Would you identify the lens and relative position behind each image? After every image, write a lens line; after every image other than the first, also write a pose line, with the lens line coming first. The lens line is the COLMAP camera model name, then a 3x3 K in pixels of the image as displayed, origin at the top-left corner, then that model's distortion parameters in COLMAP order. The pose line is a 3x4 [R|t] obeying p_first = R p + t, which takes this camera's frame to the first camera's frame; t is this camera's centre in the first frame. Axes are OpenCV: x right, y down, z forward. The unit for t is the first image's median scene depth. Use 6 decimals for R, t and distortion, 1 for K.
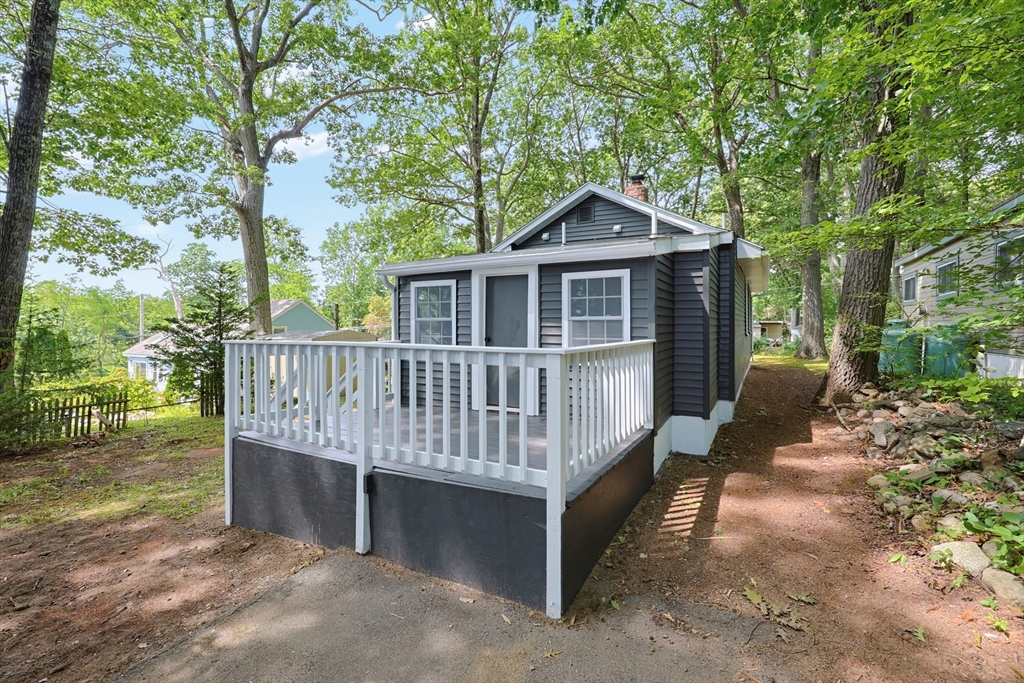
lens RADIAL K [[437.6, 0, 512.0], [0, 437.6, 341.5], [0, 0, 1]] dist [0.000226, 0.000427]
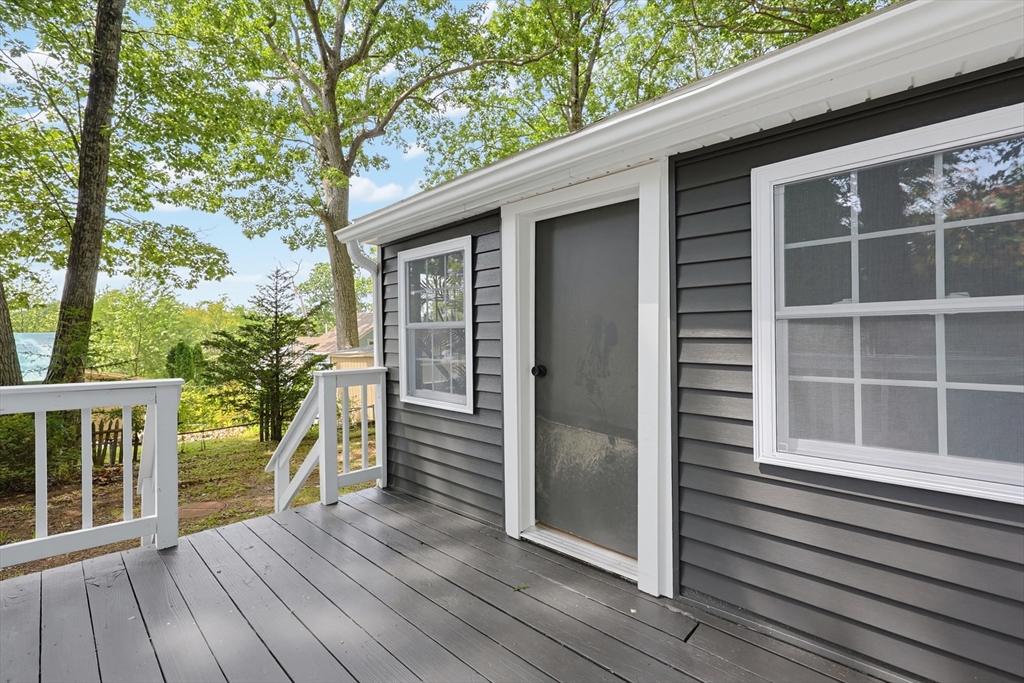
lens RADIAL K [[437.6, 0, 512.0], [0, 437.6, 341.5], [0, 0, 1]] dist [0.000226, 0.000427]
pose [[0.968723, -0.006366, -0.248062, 0.009418], [0.000445, 0.999714, -0.023920, -0.009336], [0.248143, 0.023062, 0.968449, 0.242204]]
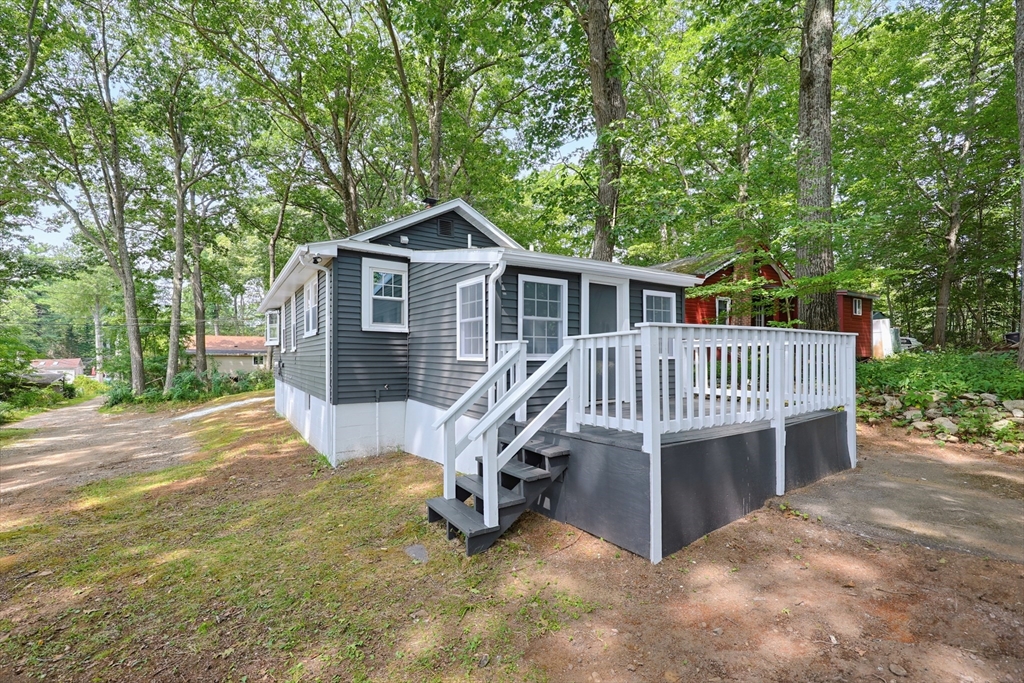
lens RADIAL K [[437.6, 0, 512.0], [0, 437.6, 341.5], [0, 0, 1]] dist [0.000226, 0.000427]
pose [[0.477818, 0.014235, 0.878343, -0.457870], [0.023822, 0.999291, -0.029154, 0.012385], [-0.878136, 0.034854, 0.477141, 0.260983]]
